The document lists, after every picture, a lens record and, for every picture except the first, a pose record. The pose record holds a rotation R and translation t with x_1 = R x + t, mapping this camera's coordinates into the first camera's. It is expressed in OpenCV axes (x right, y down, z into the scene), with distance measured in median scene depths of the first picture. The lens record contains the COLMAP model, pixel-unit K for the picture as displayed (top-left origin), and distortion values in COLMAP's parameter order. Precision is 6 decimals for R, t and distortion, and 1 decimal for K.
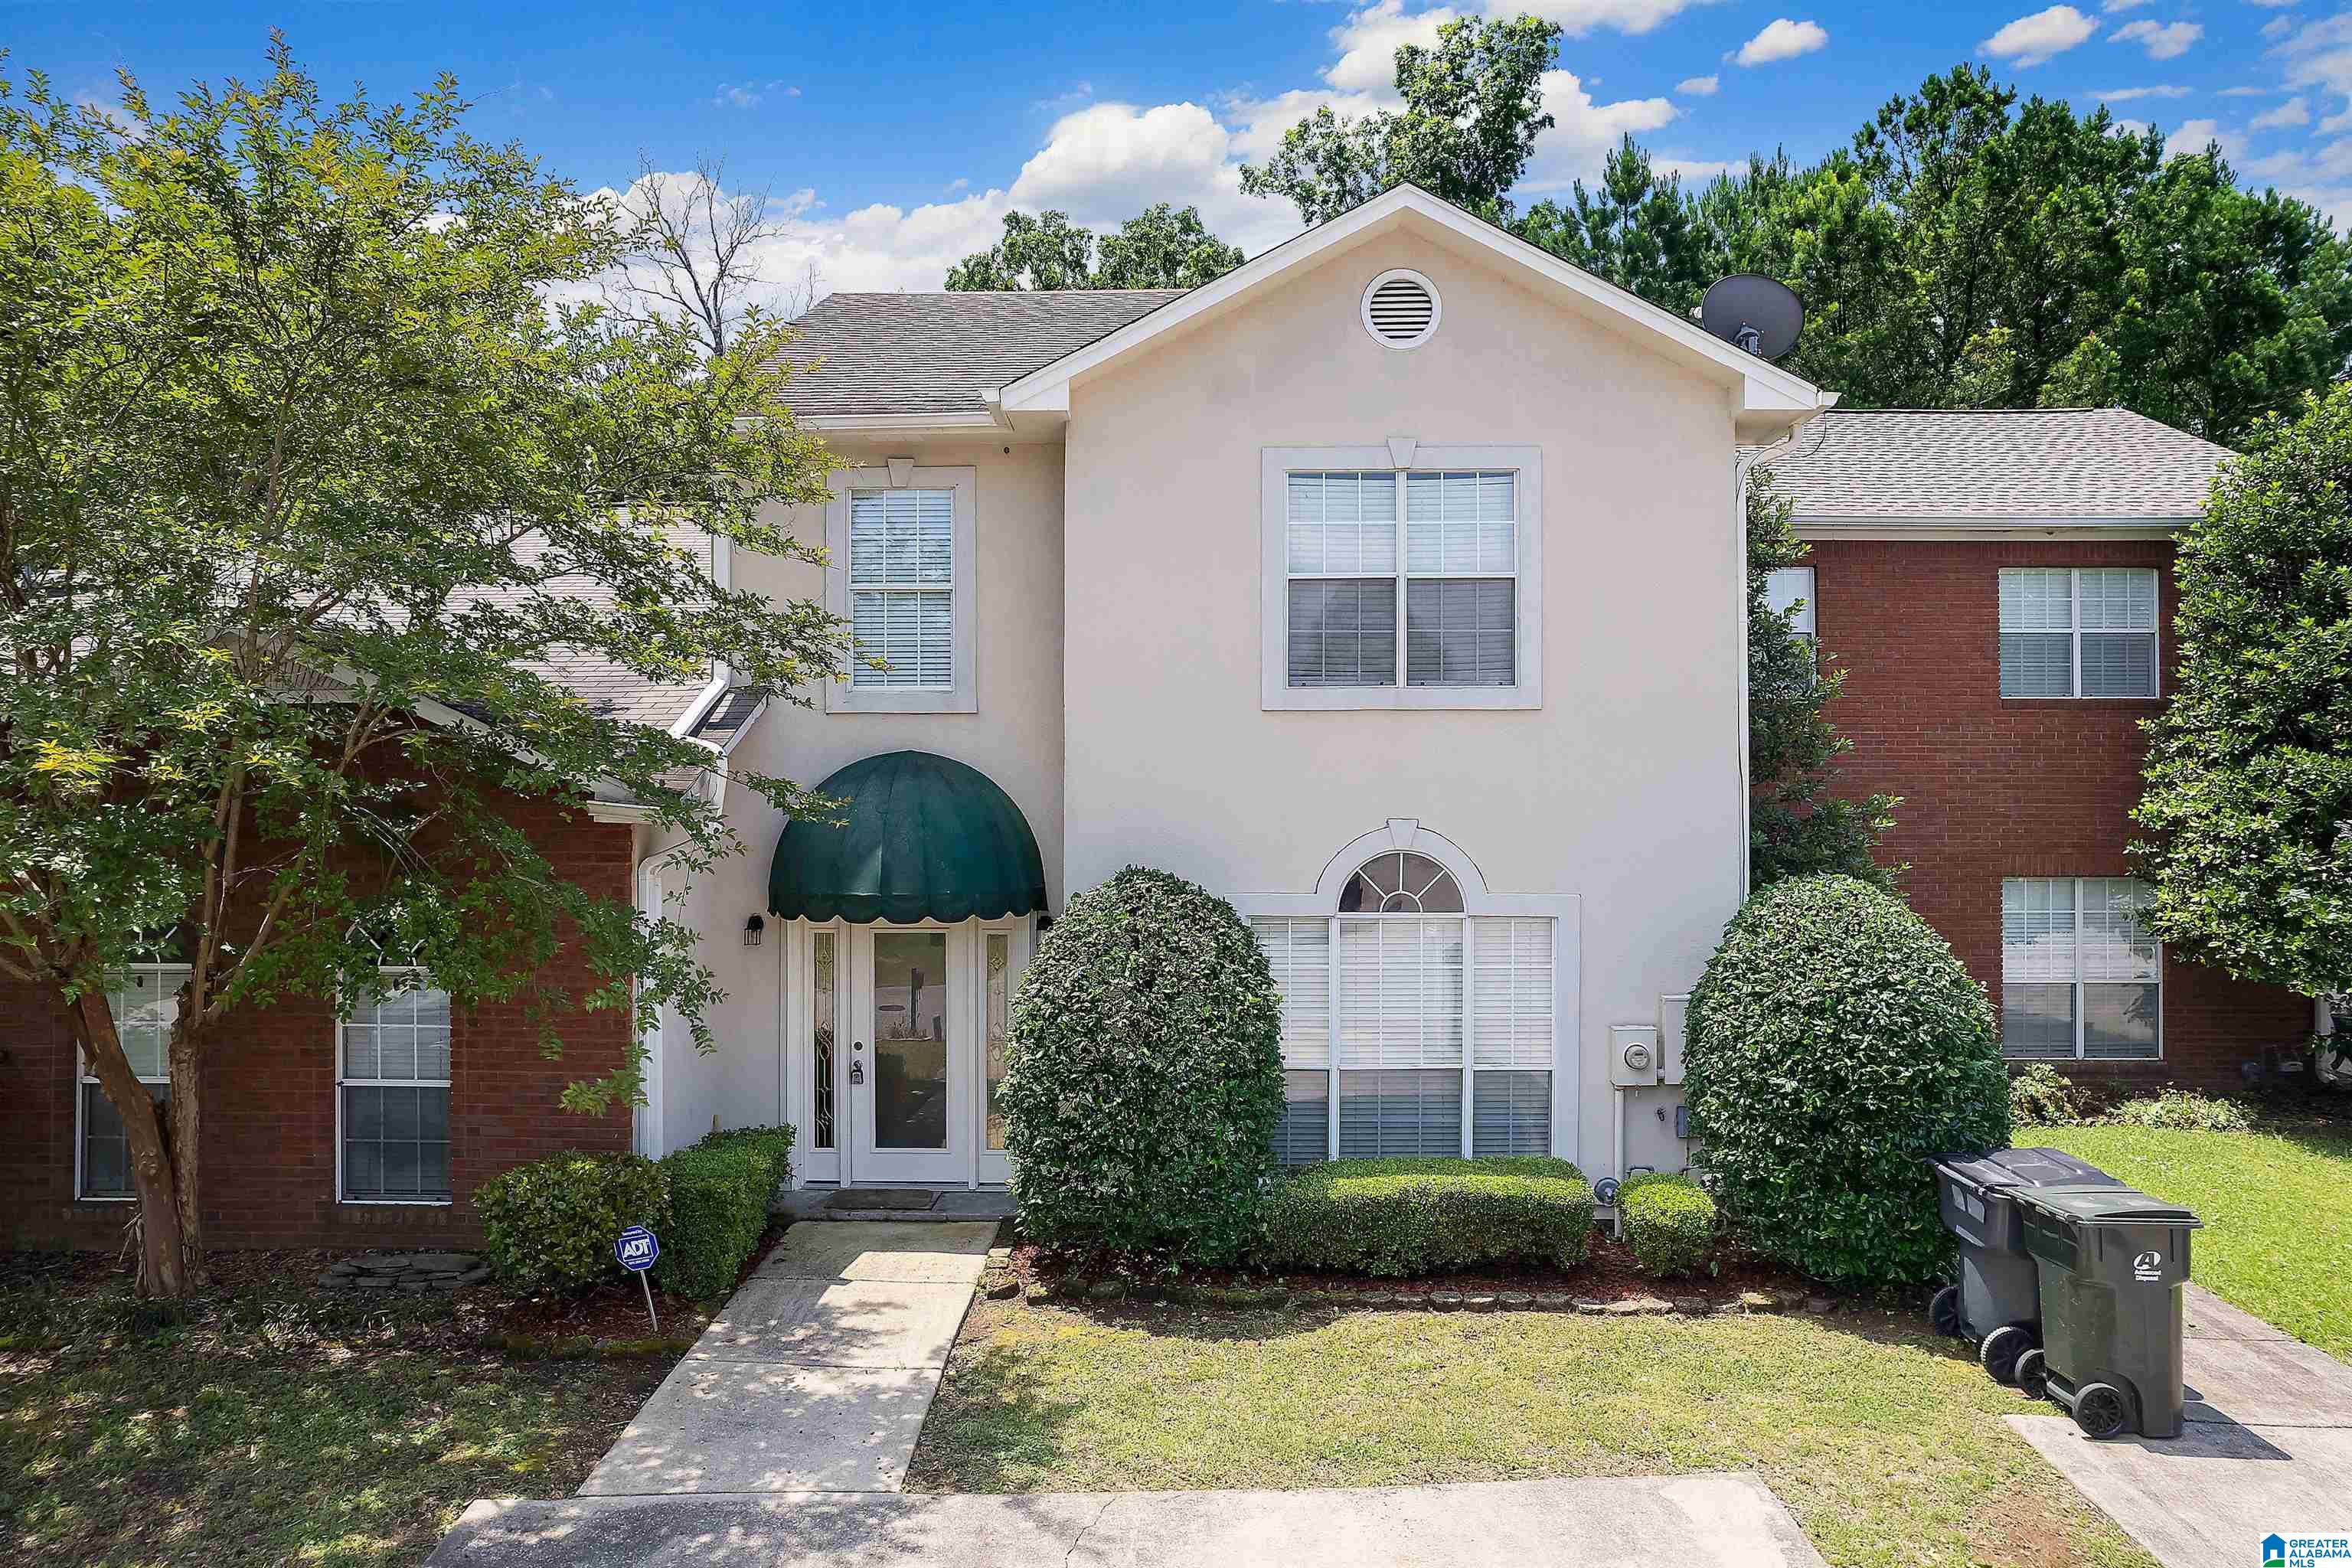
lens RADIAL K [[1470.5, 0, 1176.0], [0, 1470.5, 784.0], [0, 0, 1]] dist [-0.084548, 0.066402]
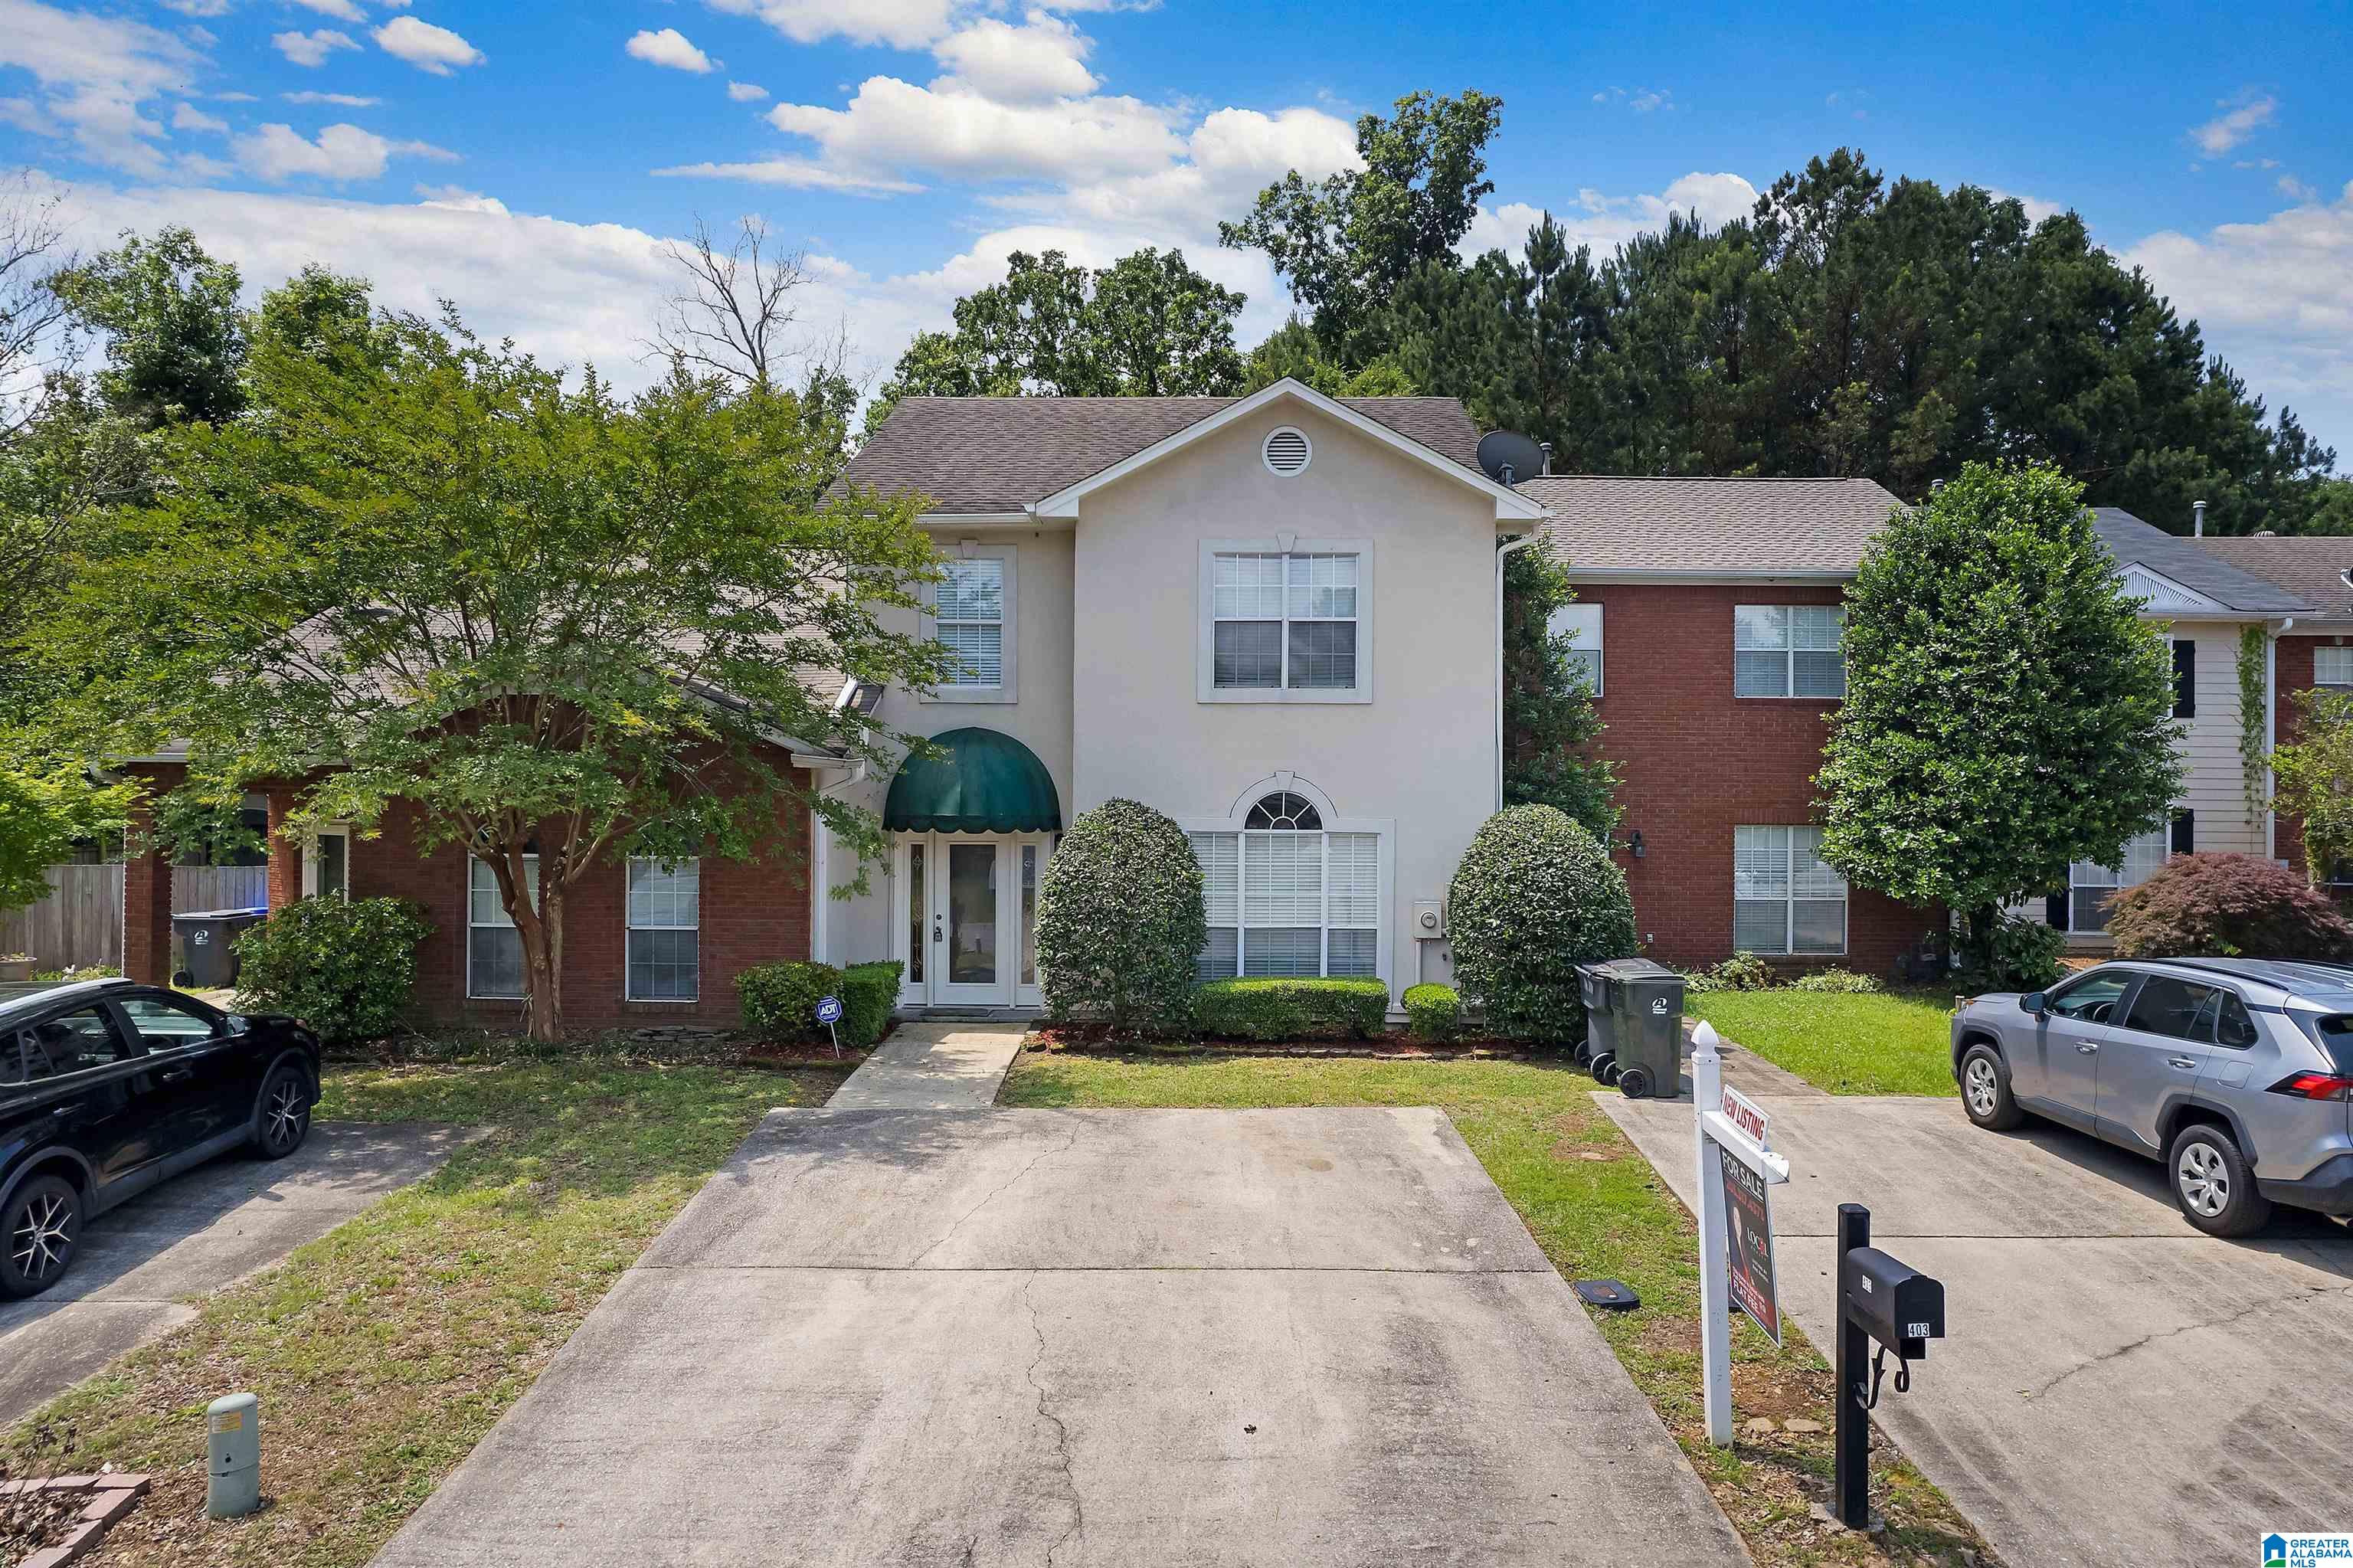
lens RADIAL K [[1508.1, 0, 1176.5], [0, 1508.1, 784.0], [0, 0, 1]] dist [-0.089211, 0.077441]
pose [[0.999958, 0.006996, 0.005967, 0.026479], [-0.007030, 0.999960, 0.005545, 0.029545], [-0.005928, -0.005587, 0.999967, -0.648552]]
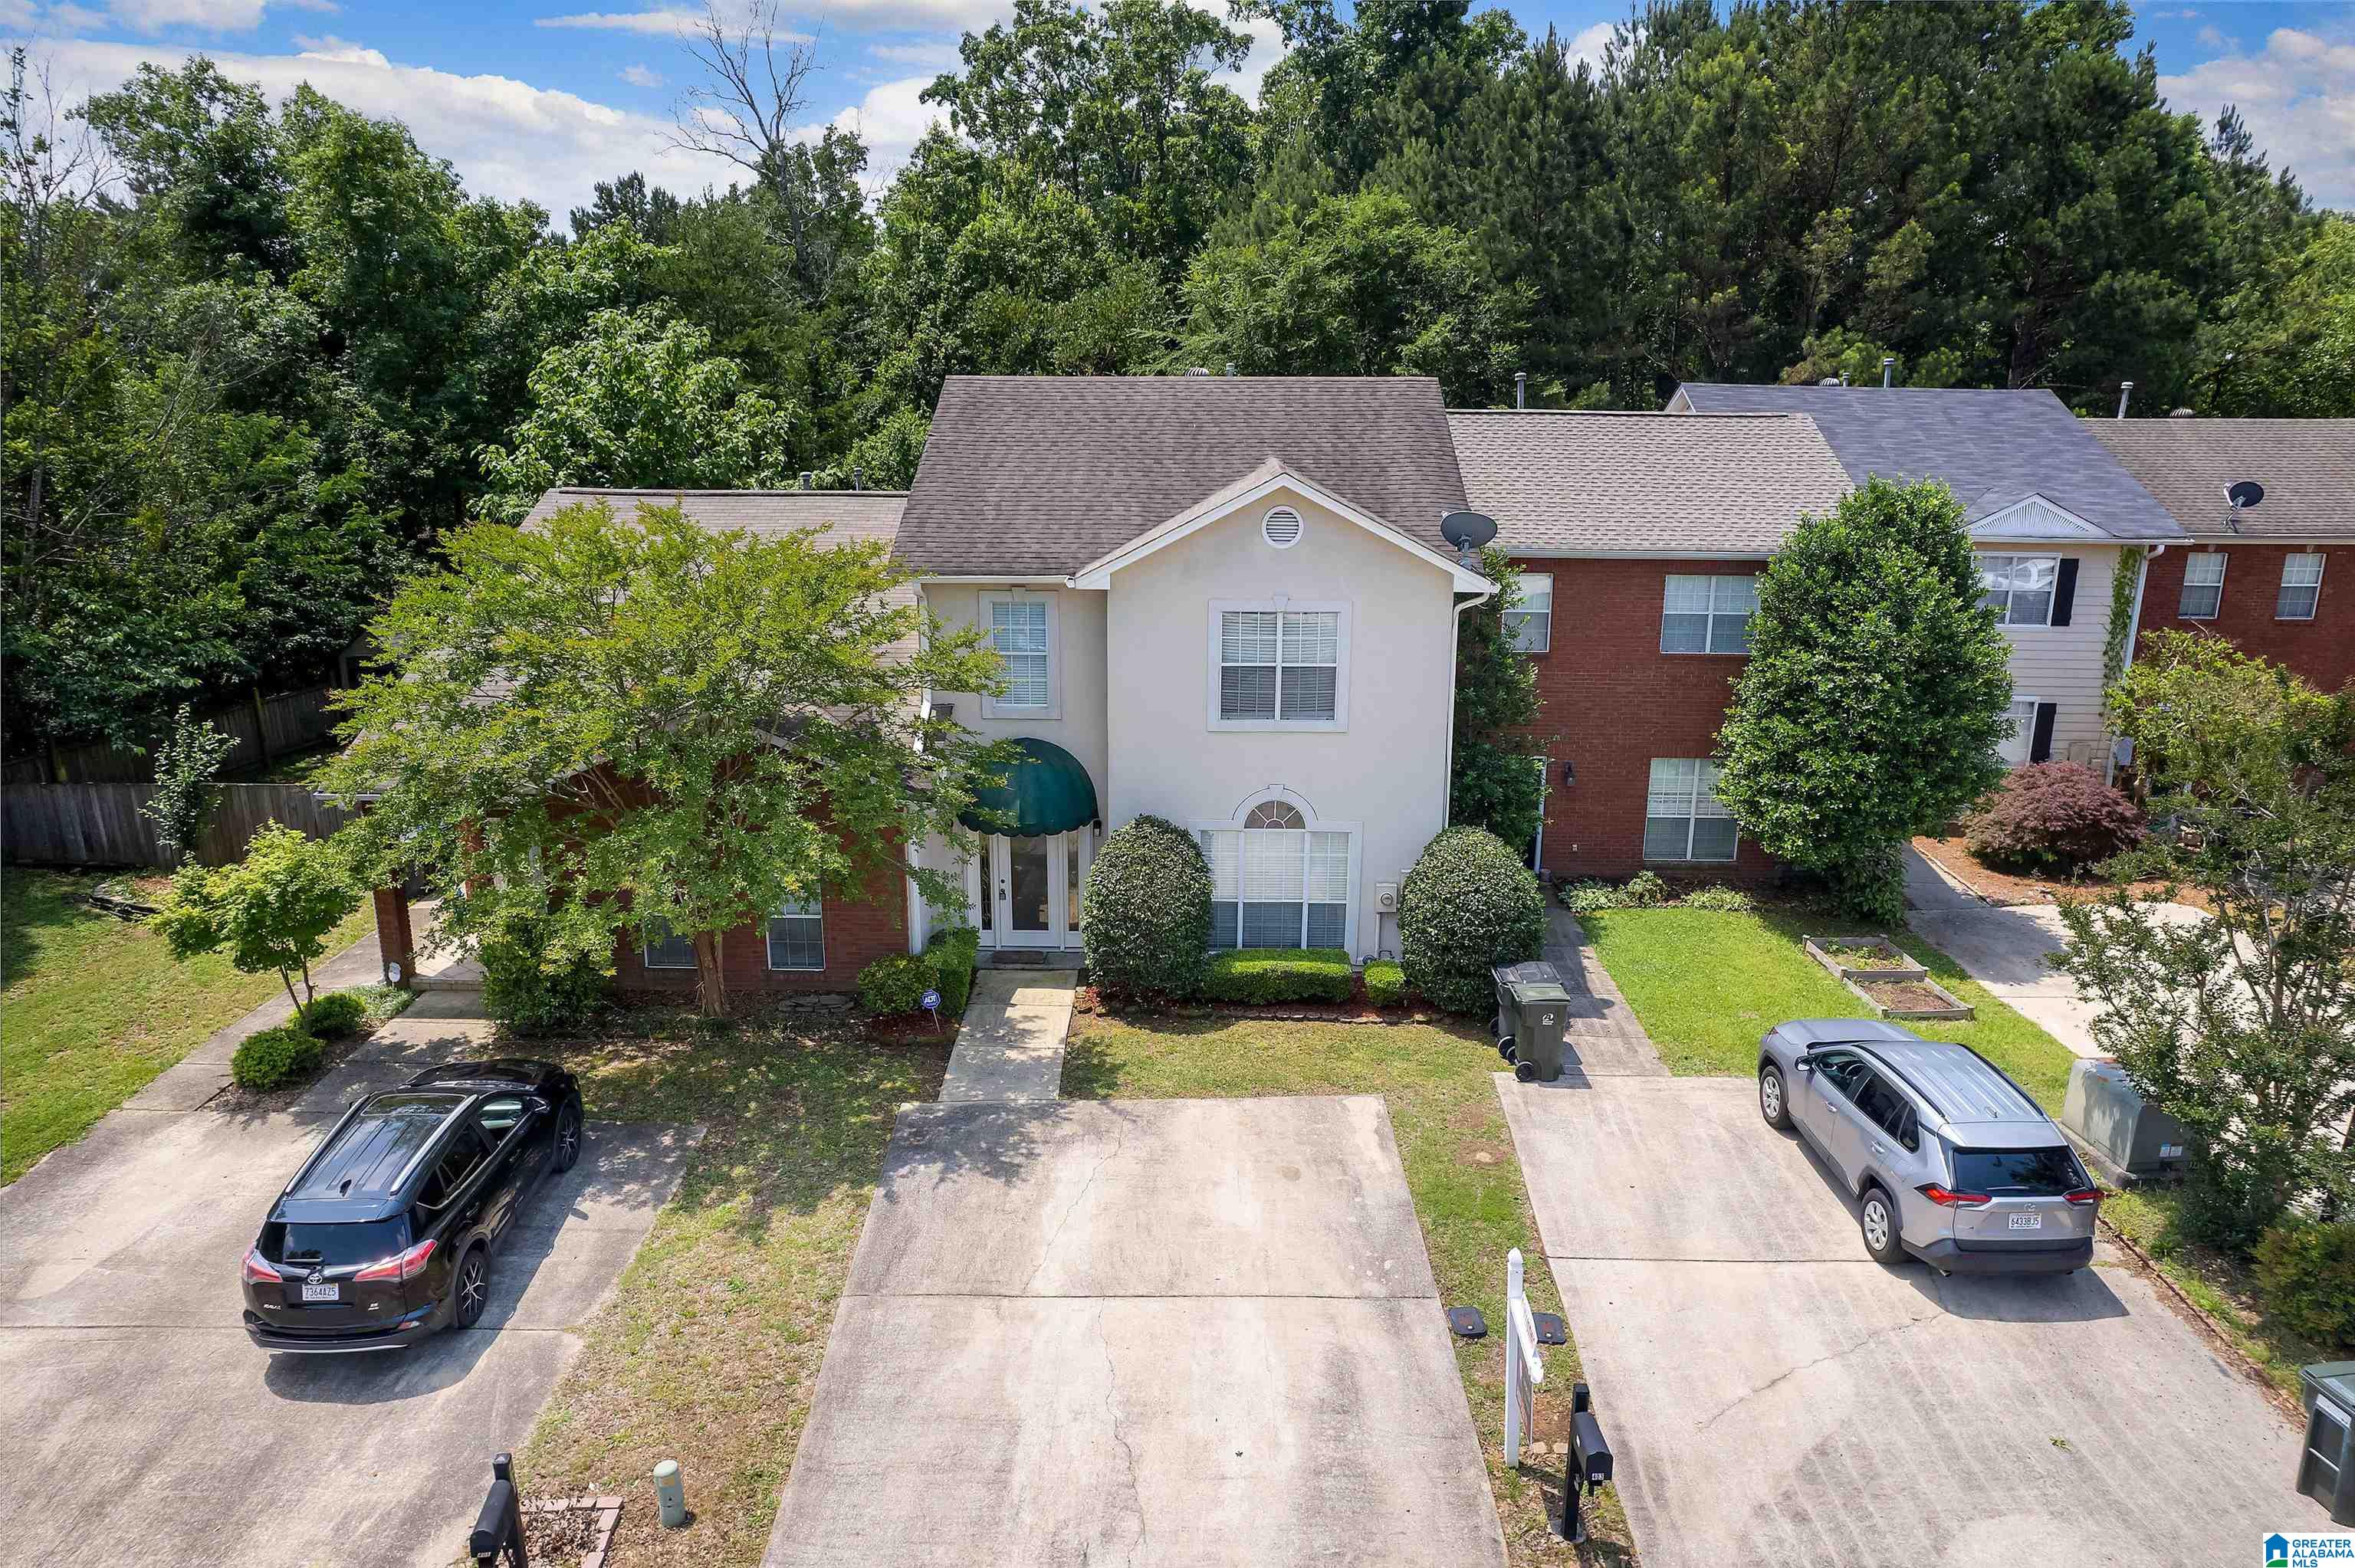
lens RADIAL K [[1472.2, 0, 1177.5], [0, 1472.2, 784.0], [0, 0, 1]] dist [-0.084548, 0.066402]
pose [[0.999985, 0.003382, 0.004253, 0.010100], [-0.004411, 0.962343, 0.271803, -0.526728], [-0.003173, -0.271818, 0.962344, -0.946073]]
